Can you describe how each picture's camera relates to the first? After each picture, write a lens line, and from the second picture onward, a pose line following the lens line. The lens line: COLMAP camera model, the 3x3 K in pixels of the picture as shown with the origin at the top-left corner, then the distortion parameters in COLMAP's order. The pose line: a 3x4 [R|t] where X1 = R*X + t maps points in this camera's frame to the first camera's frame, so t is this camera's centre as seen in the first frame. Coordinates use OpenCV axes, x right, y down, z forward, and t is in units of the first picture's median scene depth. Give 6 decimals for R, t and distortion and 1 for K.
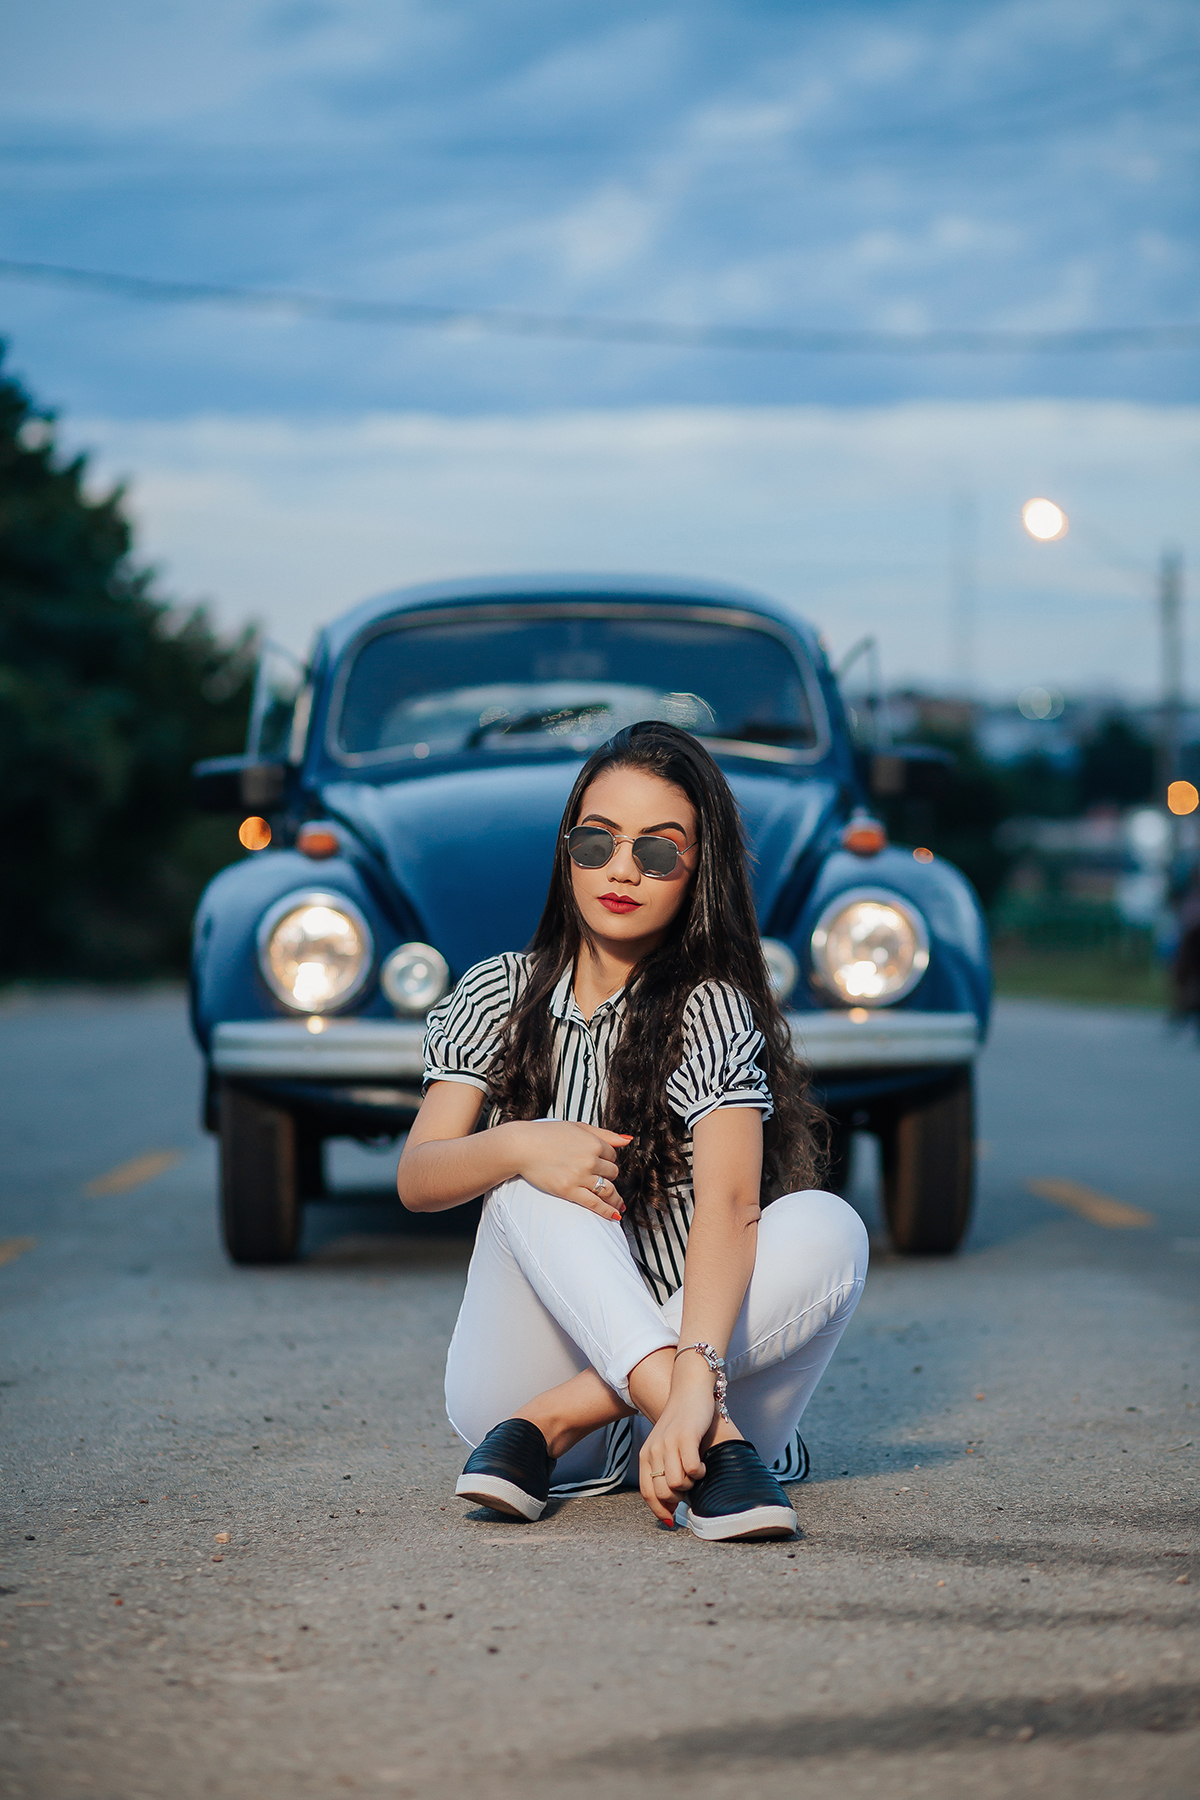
lens RADIAL K [[4423.8, 0, 600.0], [0, 4423.8, 900.0], [0, 0, 1]] dist [-0.040433, -0.249582]
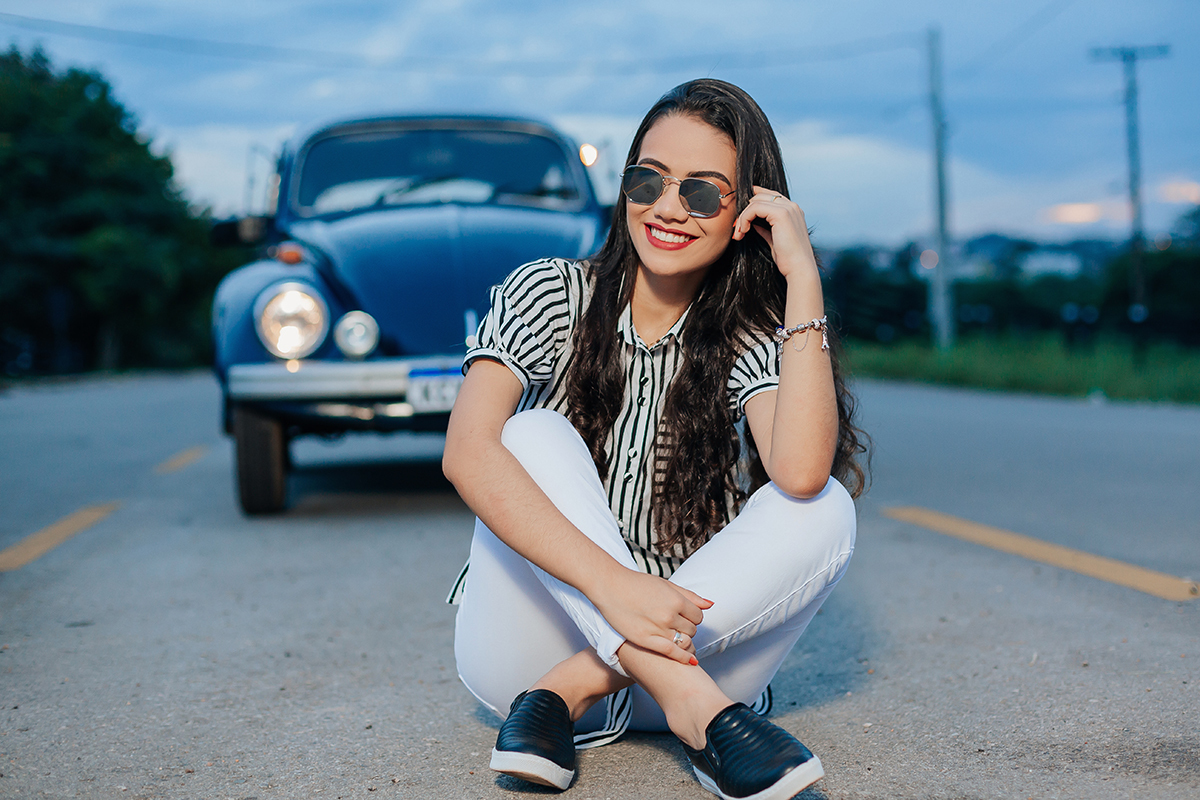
lens RADIAL K [[1712.1, 0, 600.0], [0, 1712.1, 400.0], [0, 0, 1]] dist [-0.001890, -0.095358]
pose [[0.990861, -0.027612, 0.132034, -0.035543], [0.022899, 0.999050, 0.037082, 0.019626], [-0.132932, -0.033719, 0.990551, 0.362170]]
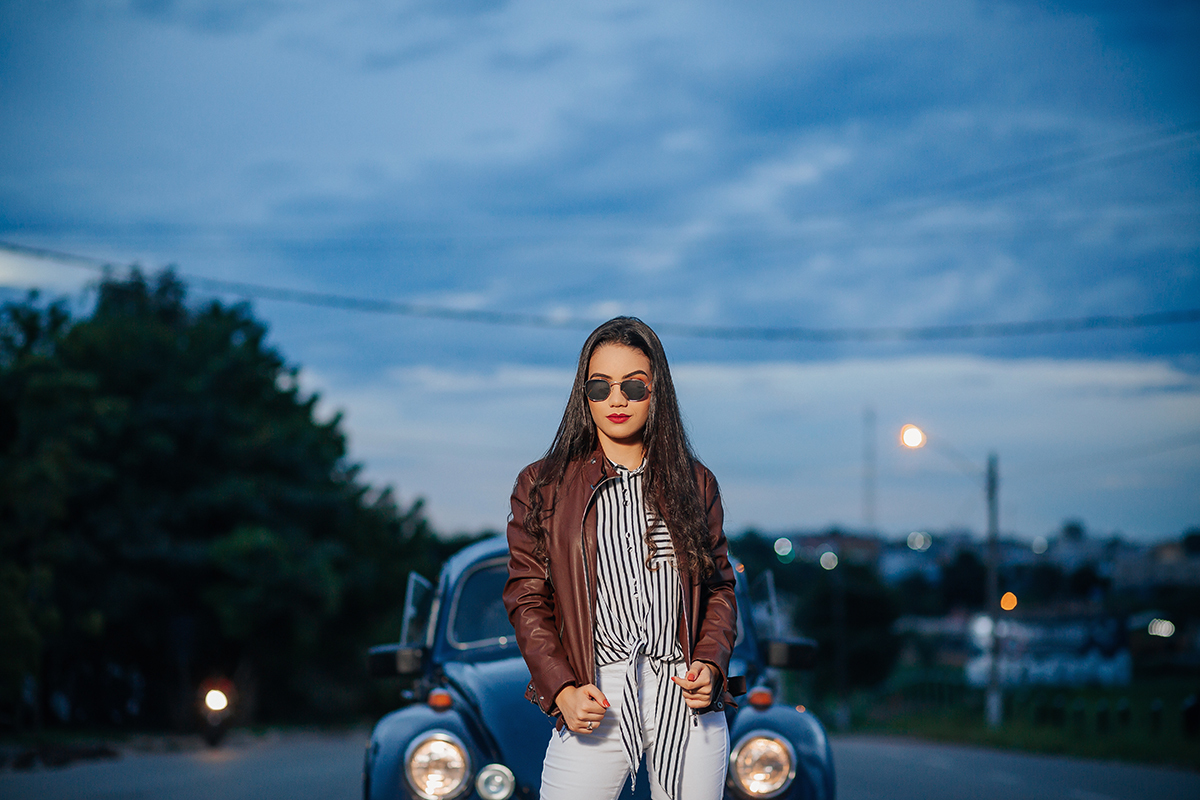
lens RADIAL K [[2862.7, 0, 600.0], [0, 2862.7, 400.0], [0, 0, 1]] dist [-0.153180, -0.509219]
pose [[0.999825, -0.000752, -0.018700, 0.018640], [-0.000819, 0.996480, -0.083830, -0.036256], [0.018697, 0.083830, 0.996305, -0.105882]]
